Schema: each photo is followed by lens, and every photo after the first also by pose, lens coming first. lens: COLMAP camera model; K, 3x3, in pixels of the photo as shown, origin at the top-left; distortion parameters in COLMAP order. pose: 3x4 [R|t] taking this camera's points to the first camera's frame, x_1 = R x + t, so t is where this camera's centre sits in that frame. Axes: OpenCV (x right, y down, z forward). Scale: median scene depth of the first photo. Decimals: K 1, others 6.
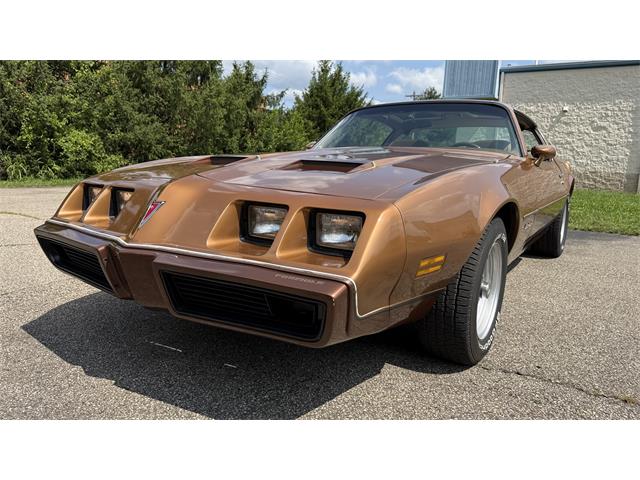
lens RADIAL K [[449.9, 0, 335.7], [0, 449.9, 253.7], [0, 0, 1]] dist [0.044466, -0.062473]
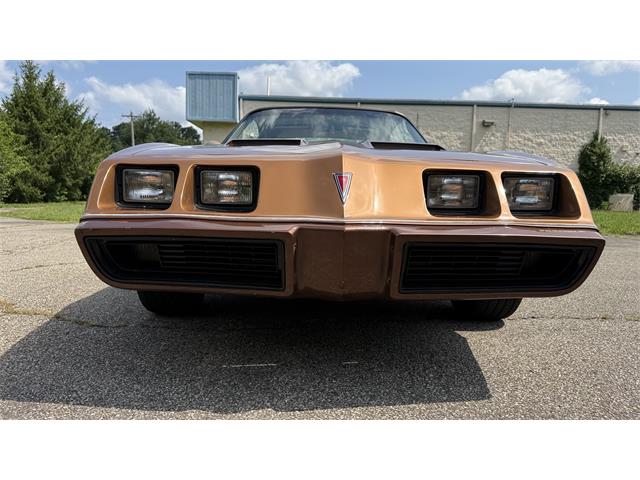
lens RADIAL K [[449.9, 0, 325.0], [0, 449.9, 245.5], [0, 0, 1]] dist [0.044466, -0.062473]
pose [[0.828778, -0.082553, 0.553454, -0.090065], [0.121196, 0.992063, -0.033511, 0.004525], [-0.546295, 0.094850, 0.832205, 0.030061]]
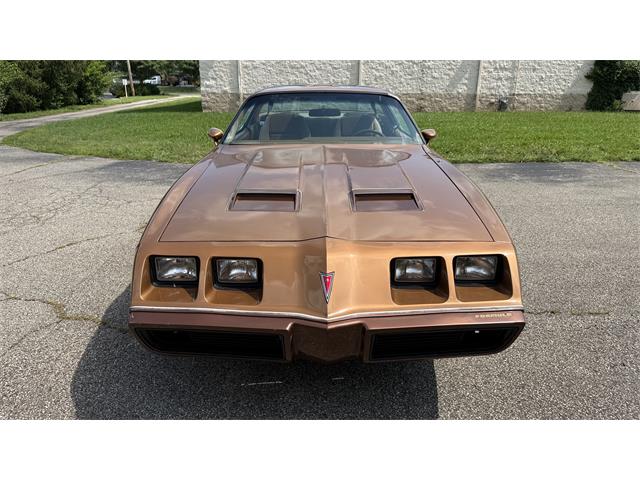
lens RADIAL K [[449.9, 0, 325.6], [0, 449.9, 244.2], [0, 0, 1]] dist [0.044466, -0.062473]
pose [[0.832561, -0.223717, 0.506747, -0.093337], [0.138041, 0.969748, 0.201327, -0.040491], [-0.536458, -0.097665, 0.838257, 0.006631]]
